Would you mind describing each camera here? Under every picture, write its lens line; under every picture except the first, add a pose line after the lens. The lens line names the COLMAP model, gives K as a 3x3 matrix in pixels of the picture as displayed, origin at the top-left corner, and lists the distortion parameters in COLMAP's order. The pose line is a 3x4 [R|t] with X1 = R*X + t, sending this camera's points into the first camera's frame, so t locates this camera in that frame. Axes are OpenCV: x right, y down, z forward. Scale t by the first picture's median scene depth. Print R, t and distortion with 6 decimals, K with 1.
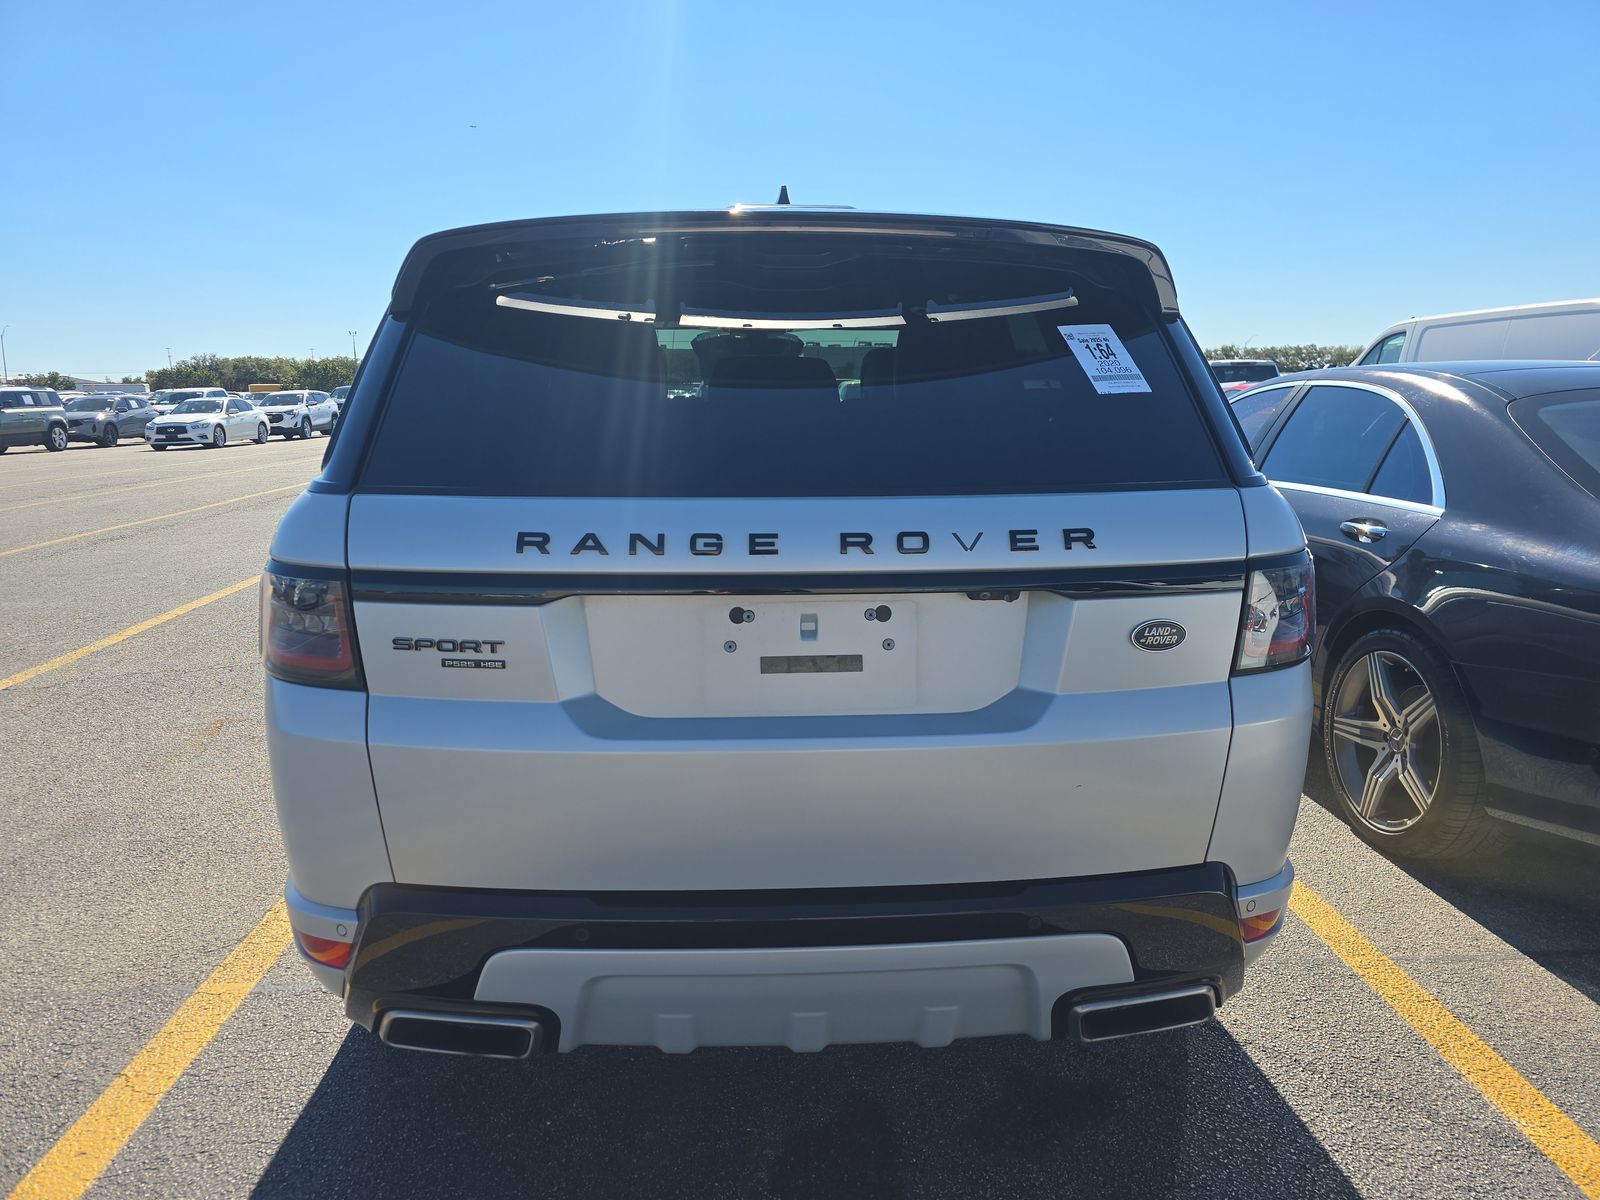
lens RADIAL K [[1127.2, 0, 783.2], [0, 1127.2, 601.7], [0, 0, 1]] dist [0.081980, -0.062598]
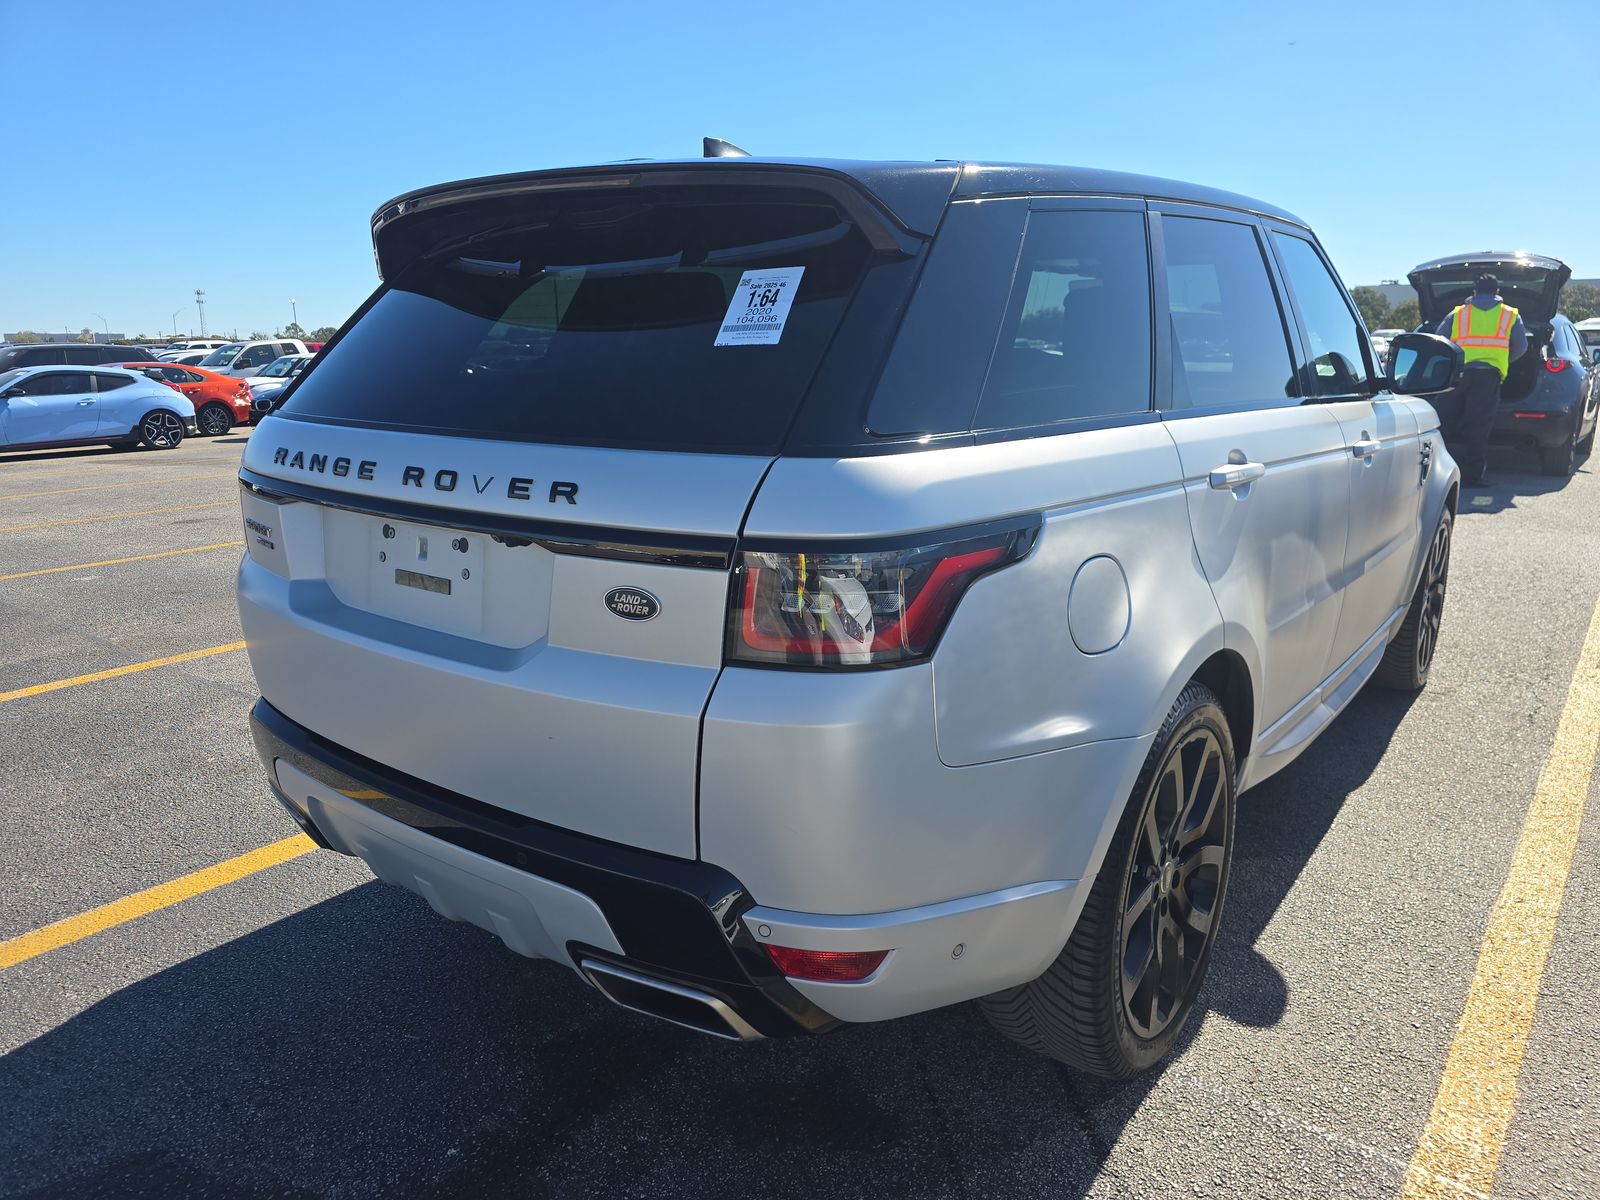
lens RADIAL K [[1127.2, 0, 783.2], [0, 1127.2, 601.7], [0, 0, 1]] dist [0.081980, -0.062598]
pose [[0.744007, 0.153057, -0.650405, 1.059281], [-0.124517, 0.988119, 0.090093, -0.074081], [0.656467, 0.013957, 0.754225, 0.380094]]
